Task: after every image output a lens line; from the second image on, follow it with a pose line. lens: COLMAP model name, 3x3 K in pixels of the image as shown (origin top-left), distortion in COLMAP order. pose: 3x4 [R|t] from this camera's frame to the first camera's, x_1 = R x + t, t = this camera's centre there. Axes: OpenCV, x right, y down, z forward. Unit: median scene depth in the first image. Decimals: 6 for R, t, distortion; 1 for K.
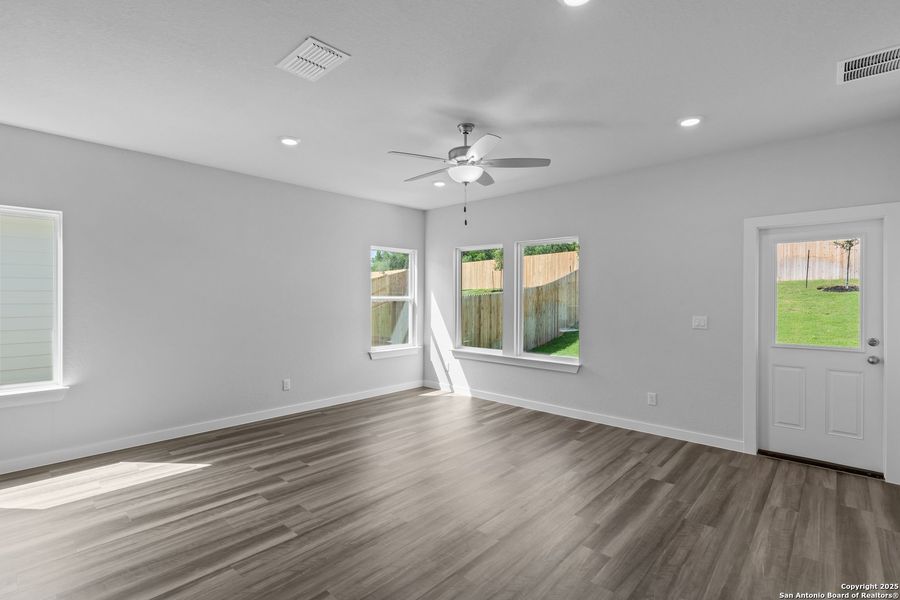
lens RADIAL K [[432.6, 0, 450.0], [0, 432.6, 300.0], [0, 0, 1]] dist [-0.001716, 0.000372]
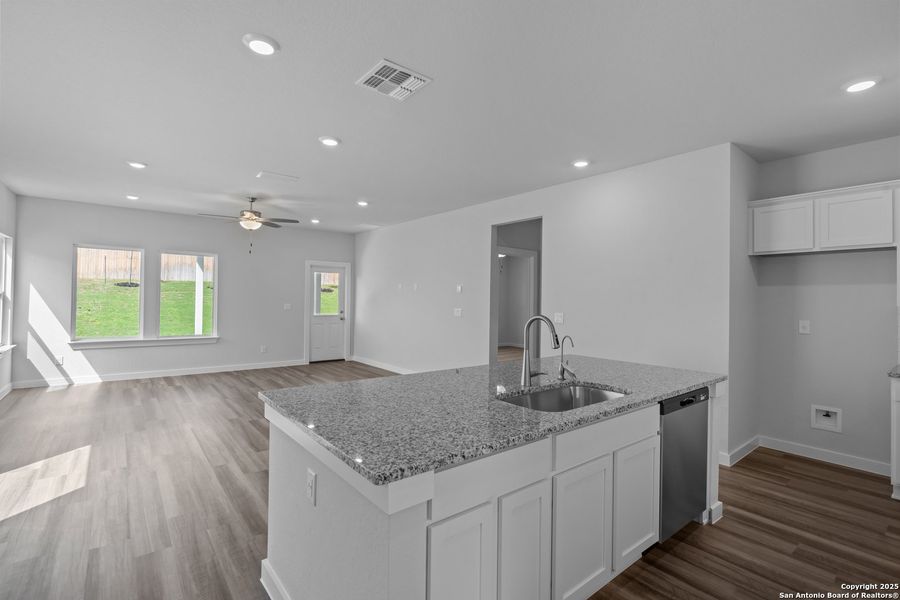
lens RADIAL K [[418.6, 0, 440.8], [0, 418.6, 296.9], [0, 0, 1]] dist [-0.001970, -0.000611]
pose [[0.158626, 0.003356, 0.987333, -1.477858], [-0.009981, 0.999949, -0.001796, 0.000482], [-0.987288, -0.009570, 0.158651, -0.039118]]
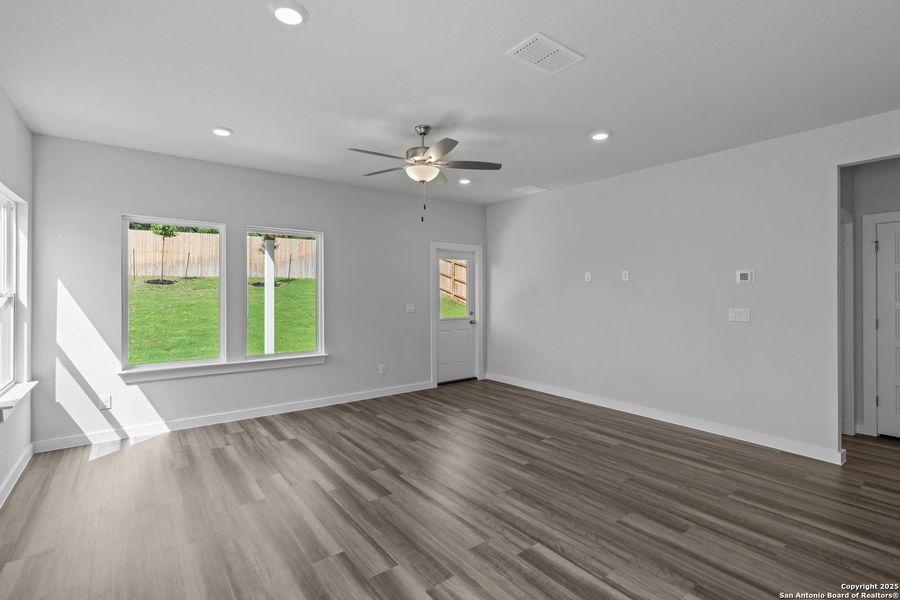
lens RADIAL K [[421.8, 0, 445.0], [0, 421.8, 293.8], [0, 0, 1]] dist [-0.009590, 0.000804]
pose [[0.174643, -0.007660, 0.984602, -0.925117], [0.006109, 0.999959, 0.006696, -0.005411], [-0.984613, 0.004846, 0.174682, 0.745932]]
